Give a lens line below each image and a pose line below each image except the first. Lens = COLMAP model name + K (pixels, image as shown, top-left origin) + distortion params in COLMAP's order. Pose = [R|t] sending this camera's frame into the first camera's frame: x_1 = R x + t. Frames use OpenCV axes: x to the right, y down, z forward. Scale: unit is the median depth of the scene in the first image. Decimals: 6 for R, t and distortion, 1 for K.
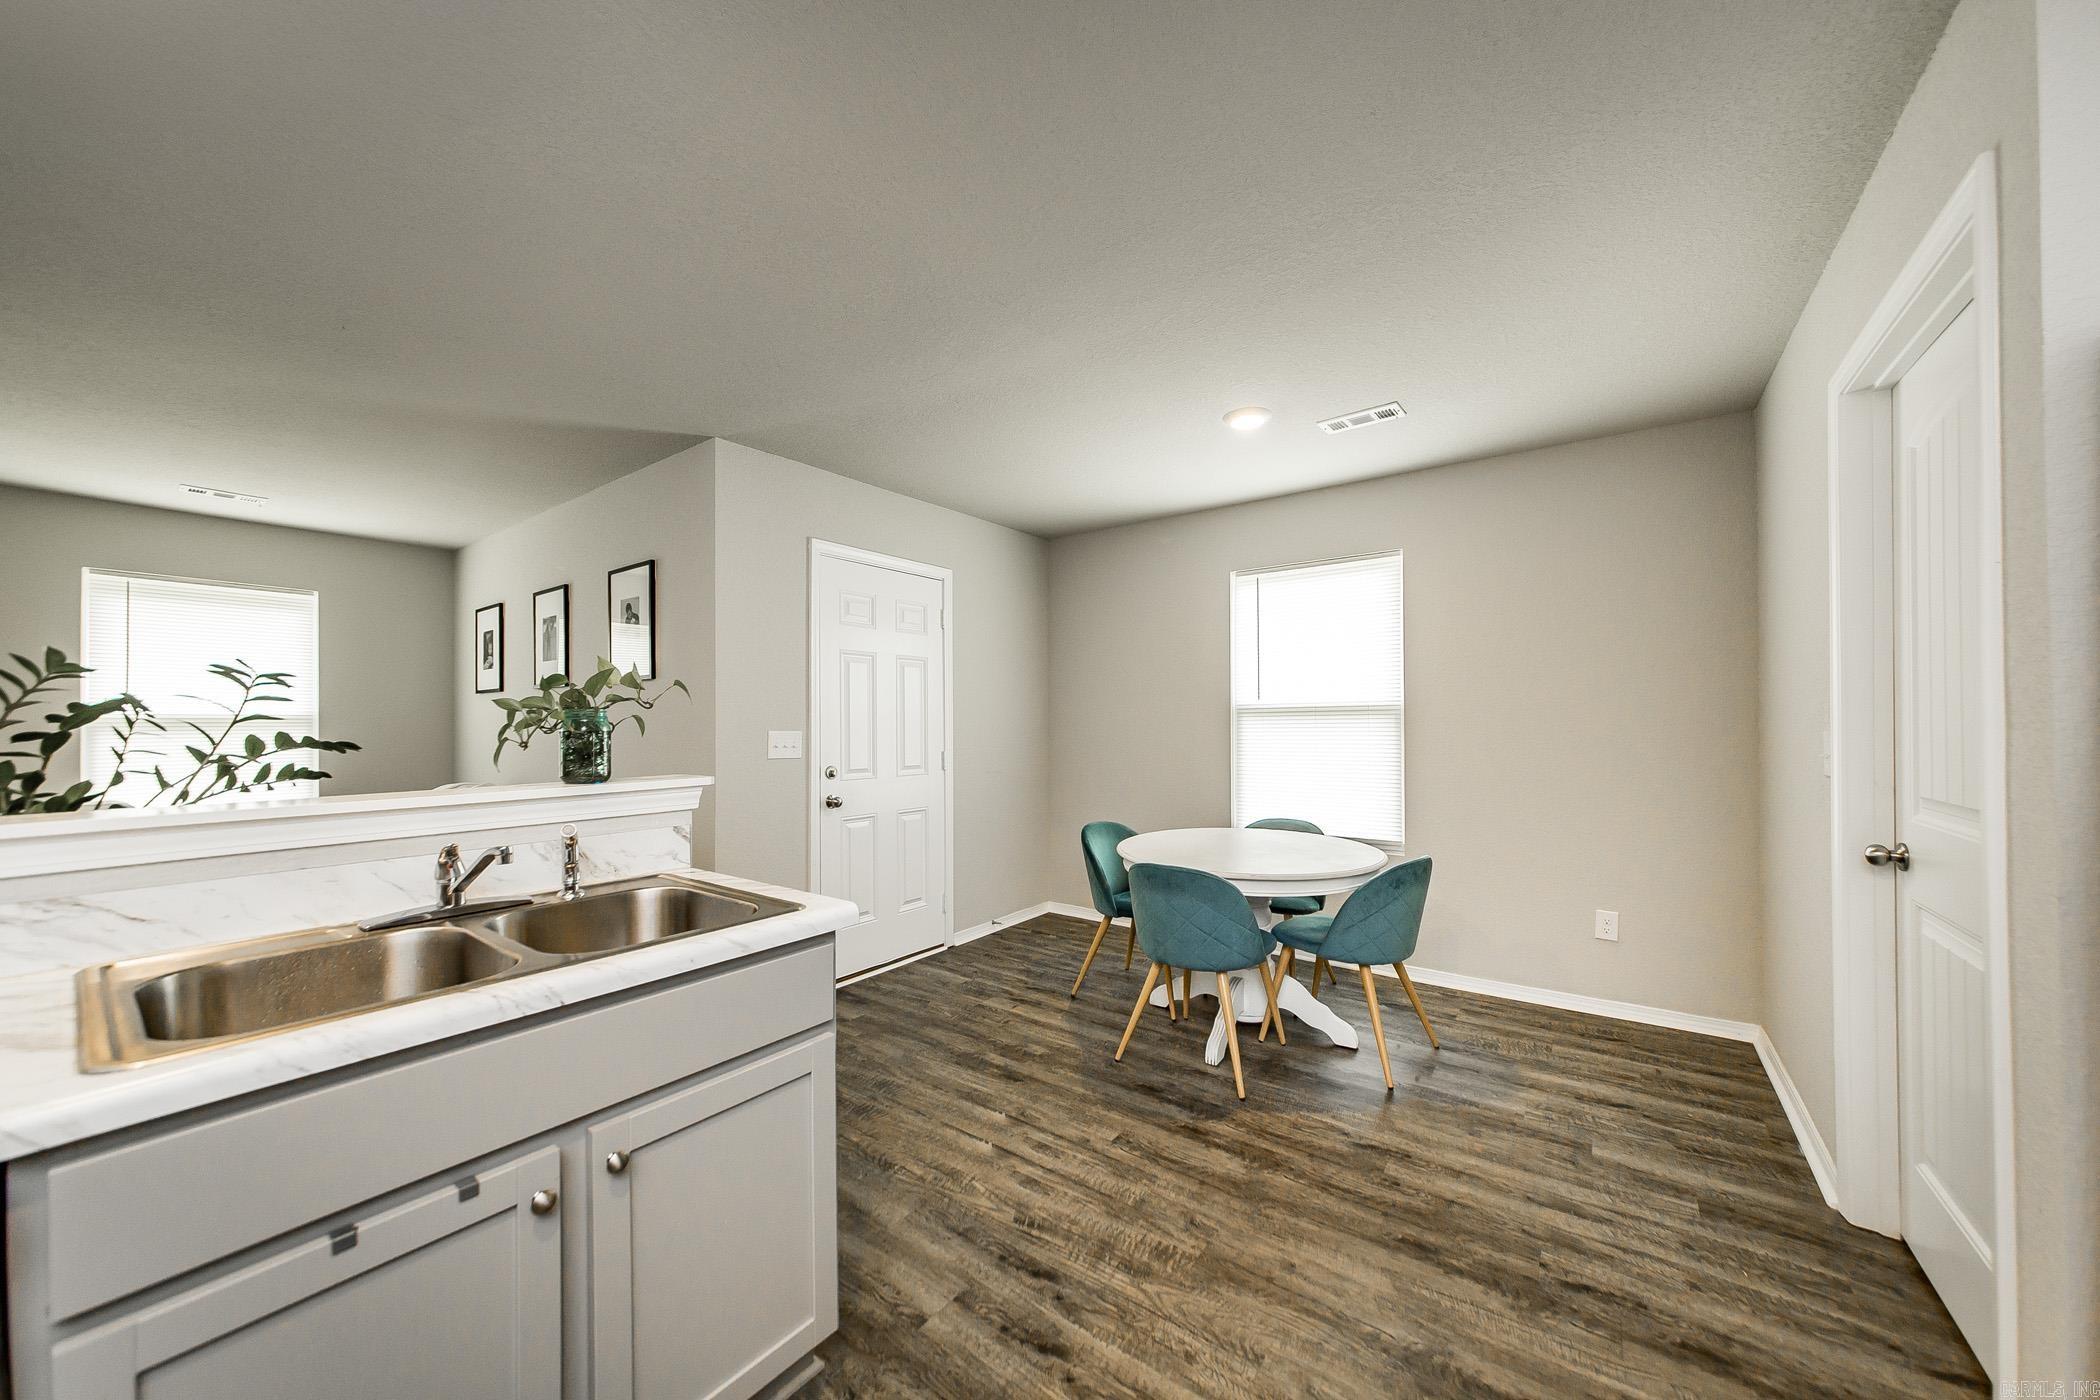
lens RADIAL K [[741.8, 0, 1048.2], [0, 741.8, 716.7], [0, 0, 1]] dist [-0.005592, 0.001120]
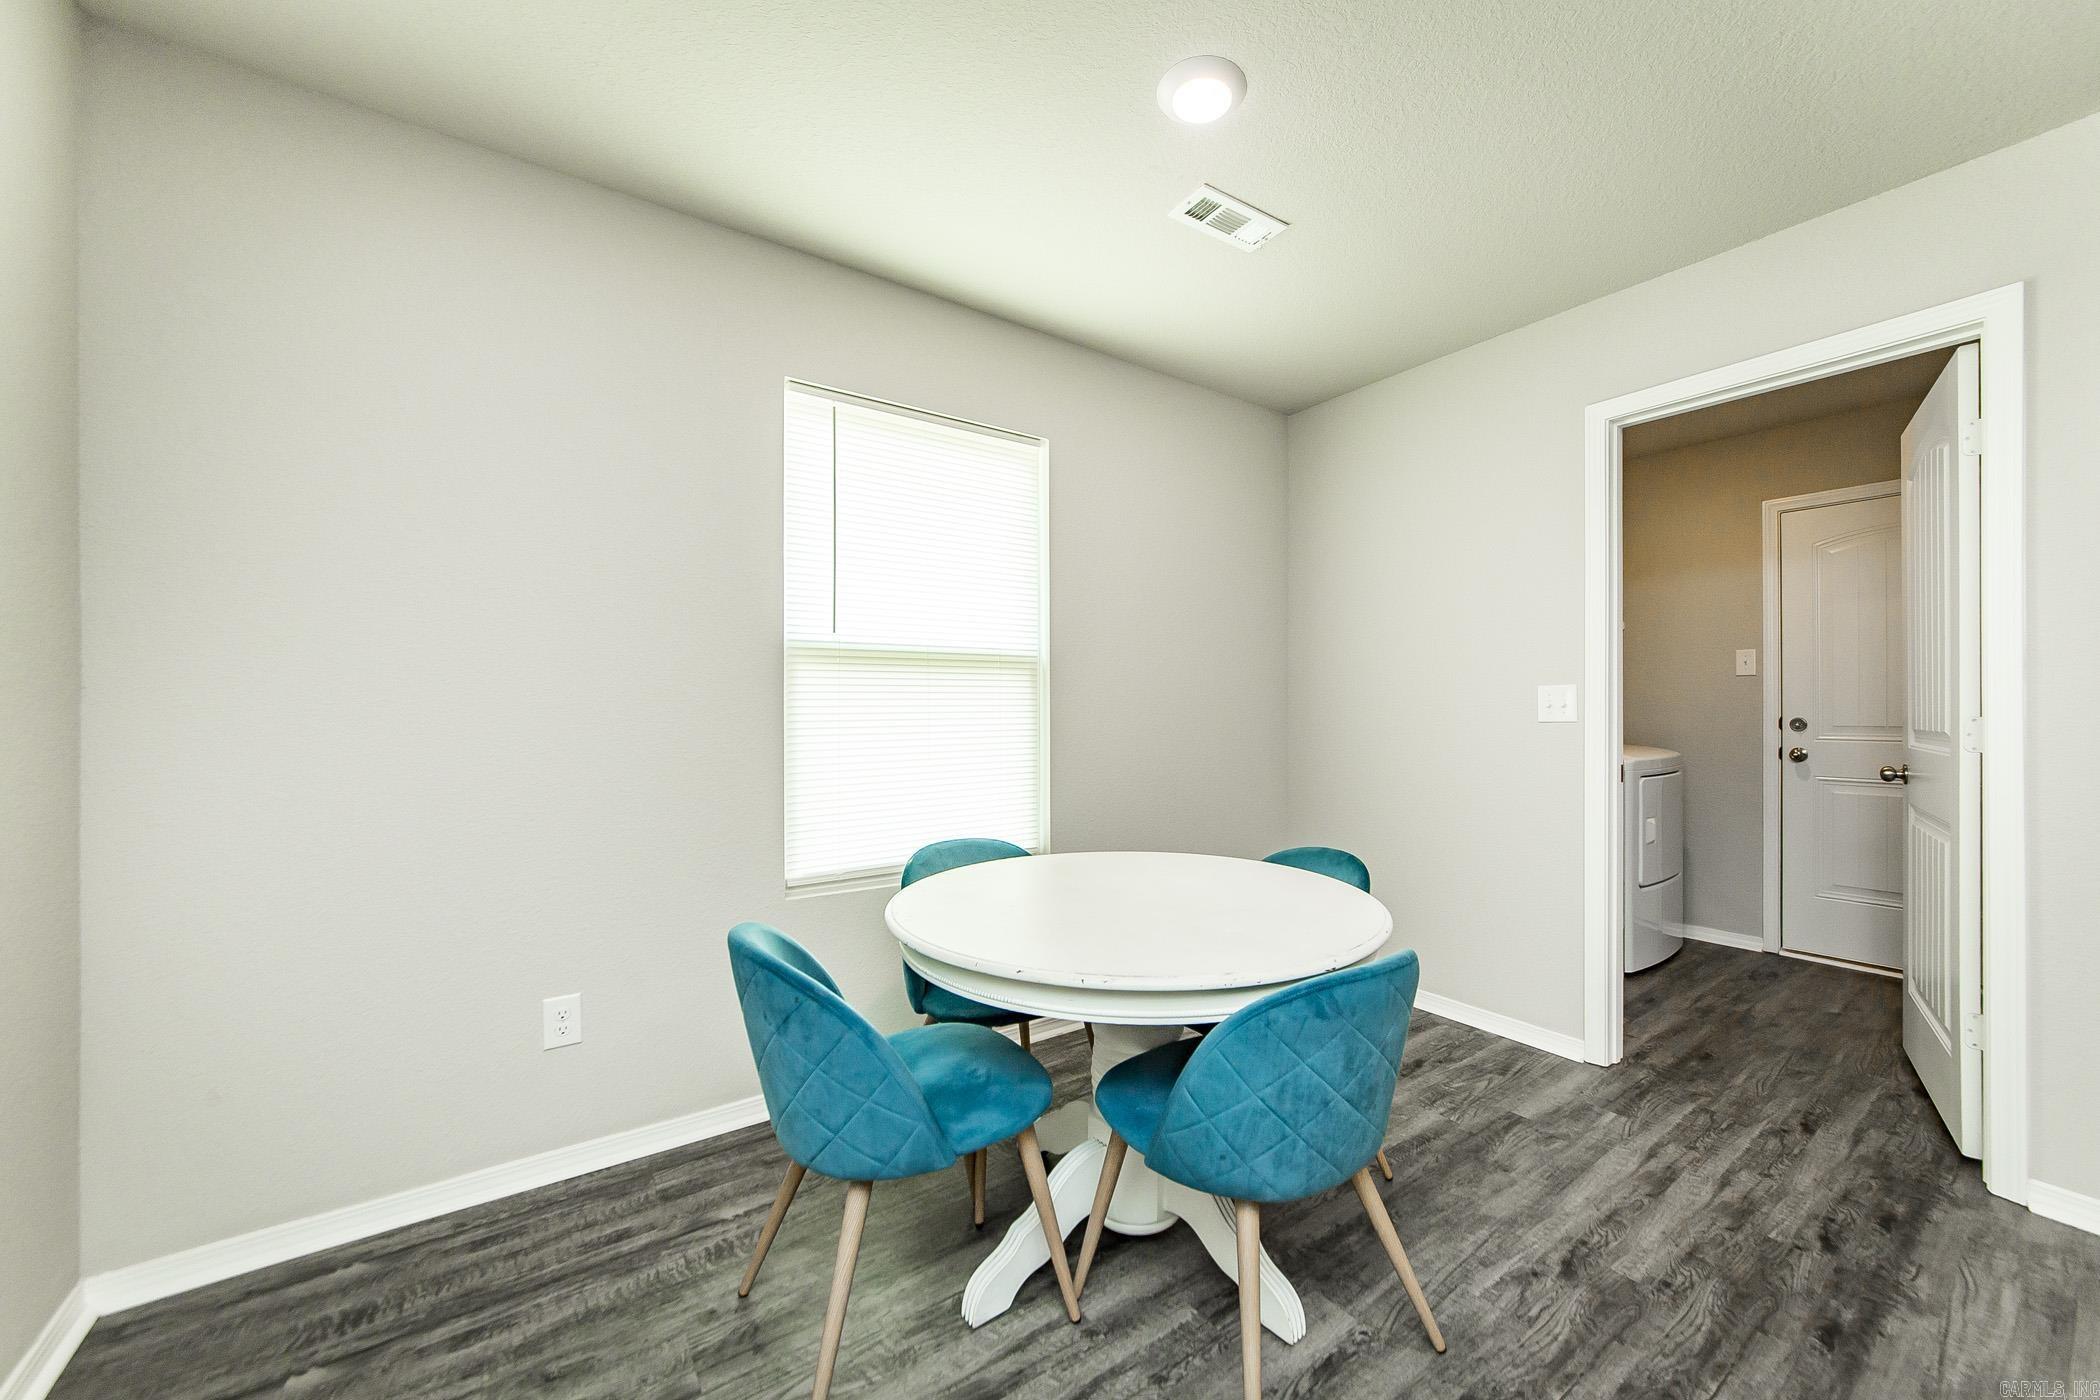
lens RADIAL K [[790.4, 0, 1108.4], [0, 790.4, 723.6], [0, 0, 1]] dist [-0.012938, 0.003475]
pose [[0.285848, -0.009464, 0.958228, -0.421451], [-0.002884, 0.999938, 0.010736, 0.069618], [-0.958271, -0.005832, 0.285803, 1.303555]]
